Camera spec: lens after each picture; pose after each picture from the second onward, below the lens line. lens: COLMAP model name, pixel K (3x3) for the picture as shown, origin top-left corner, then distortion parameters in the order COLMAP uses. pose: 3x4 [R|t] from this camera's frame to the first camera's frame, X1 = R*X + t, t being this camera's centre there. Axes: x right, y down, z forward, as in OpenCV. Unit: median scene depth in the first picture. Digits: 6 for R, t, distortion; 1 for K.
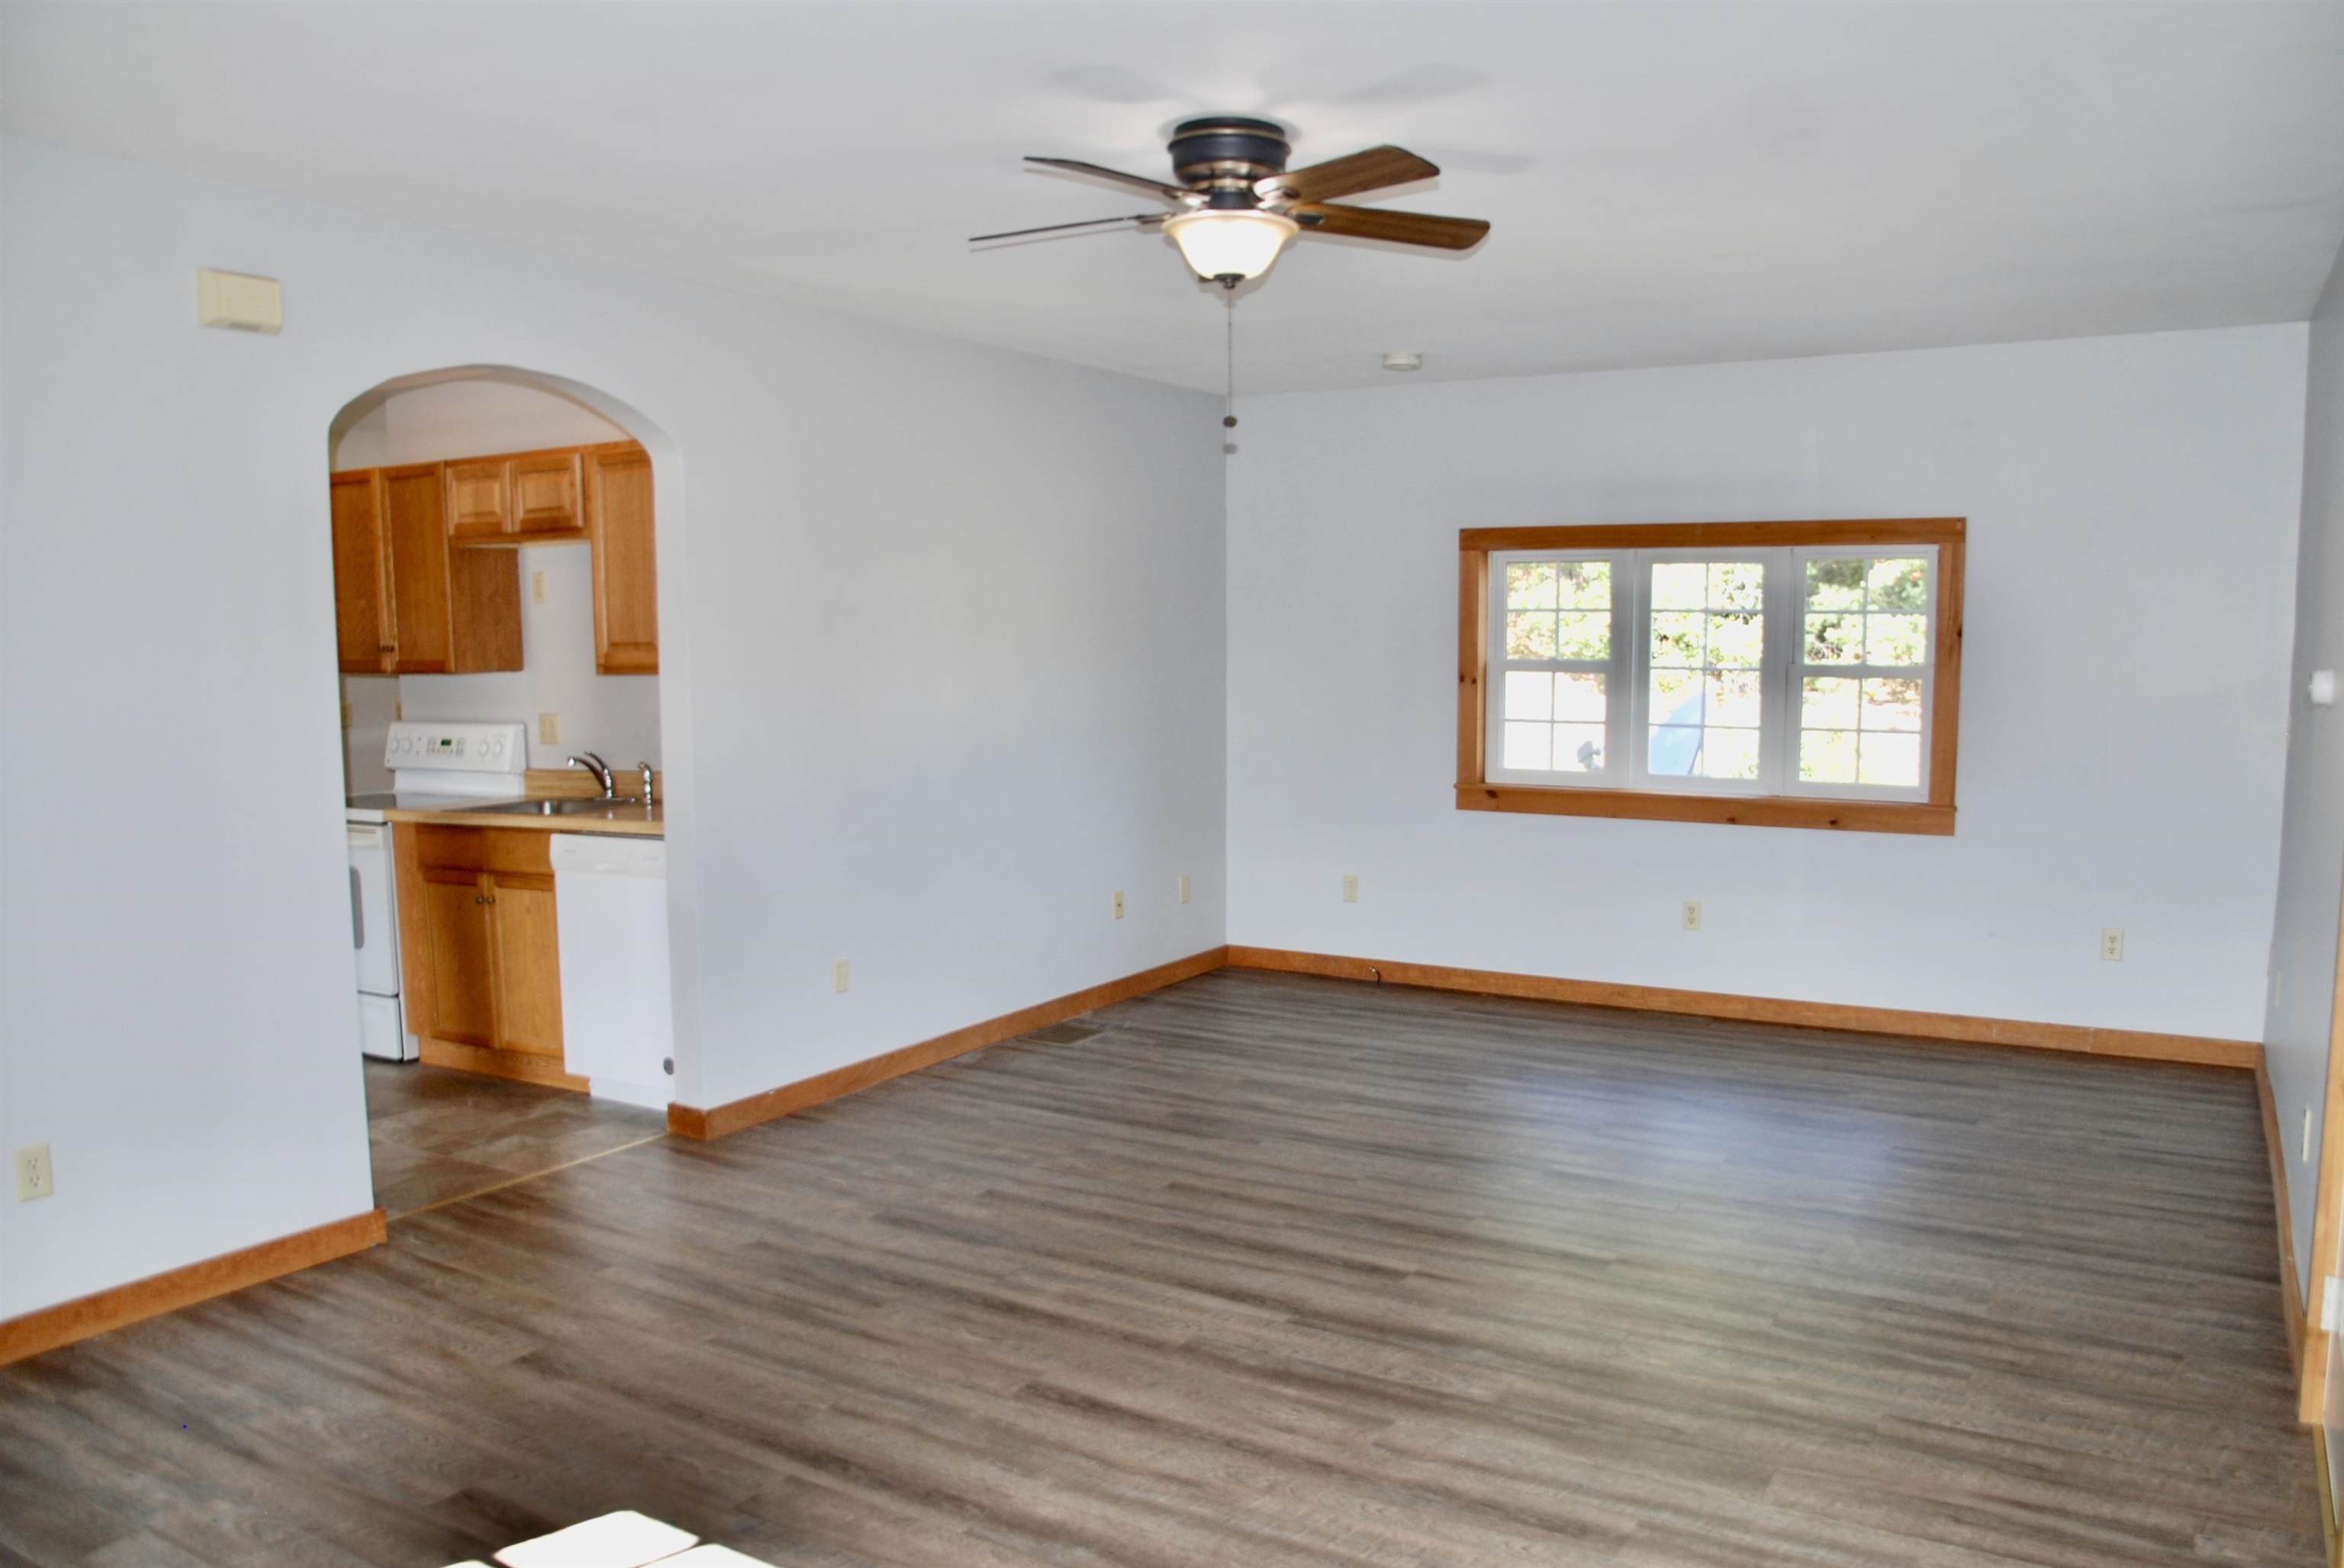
lens RADIAL K [[1723.5, 0, 1198.3], [0, 1723.5, 827.6], [0, 0, 1]] dist [-0.028055, 0.000872]
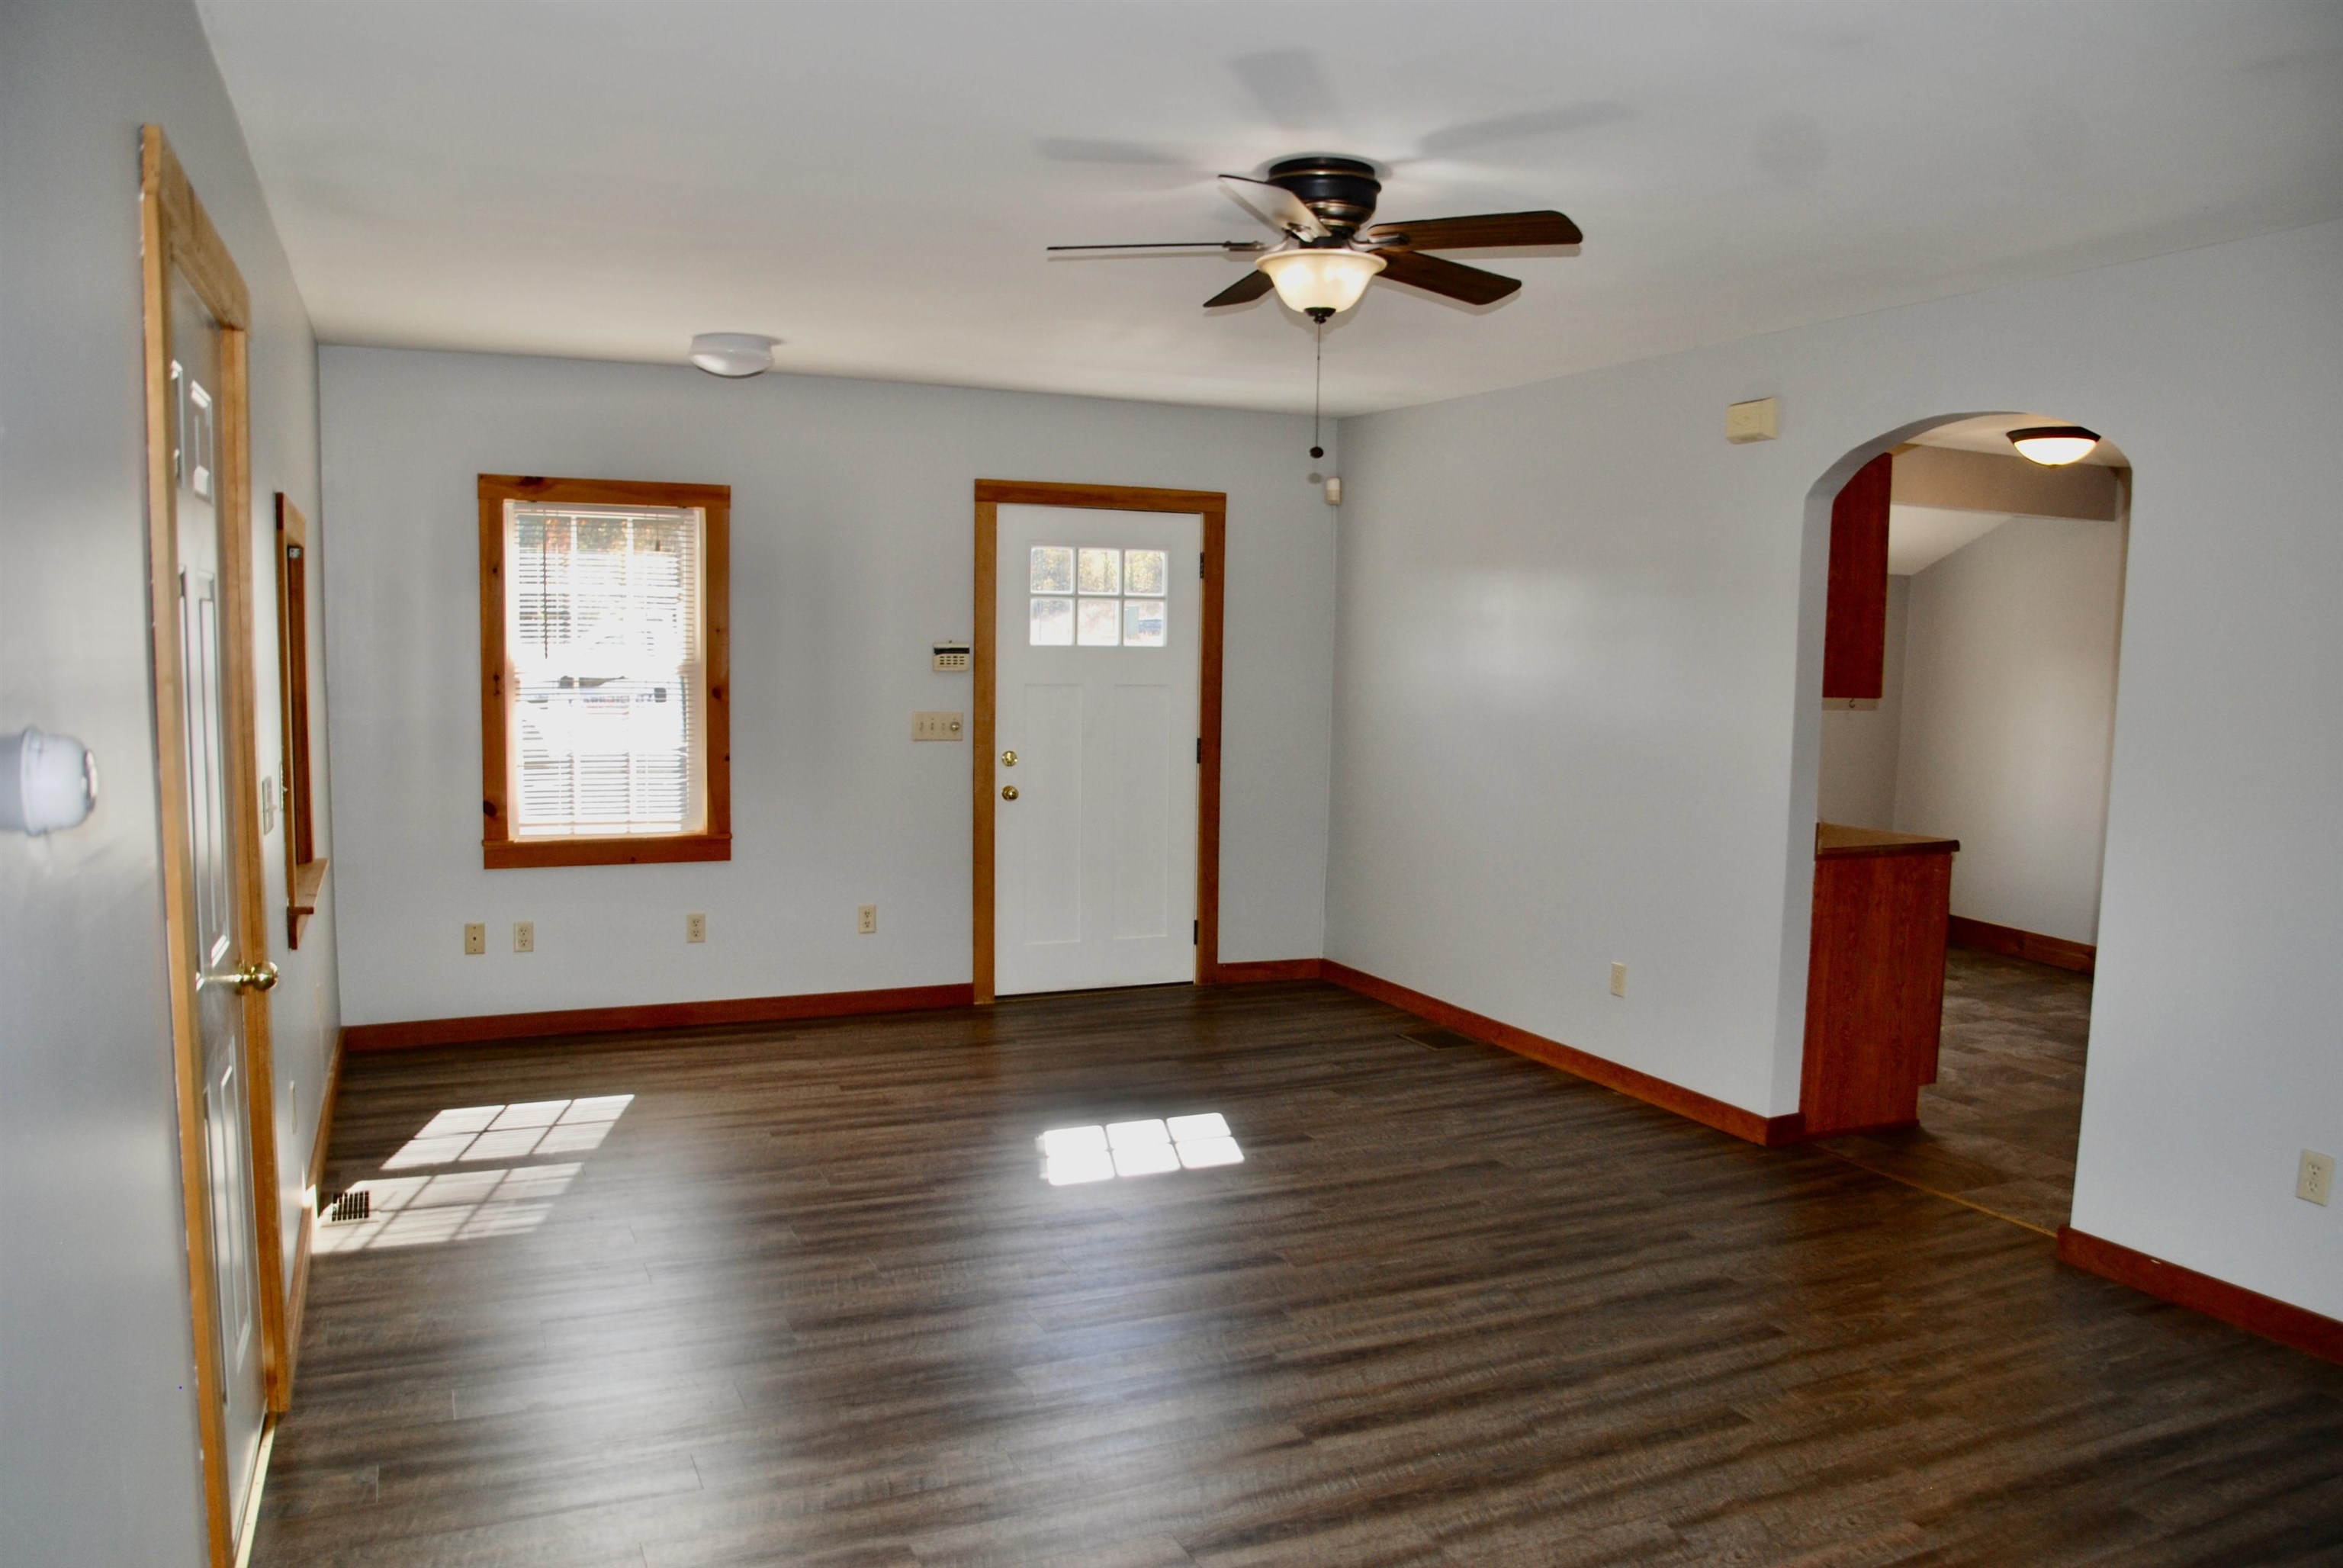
lens RADIAL K [[1722.7, 0, 1197.8], [0, 1722.7, 827.5], [0, 0, 1]] dist [-0.028055, 0.000872]
pose [[-0.564291, 0.073577, -0.822291, 0.805002], [-0.107327, 0.981030, 0.161433, -0.150362], [0.818570, 0.179350, -0.545690, 1.356394]]
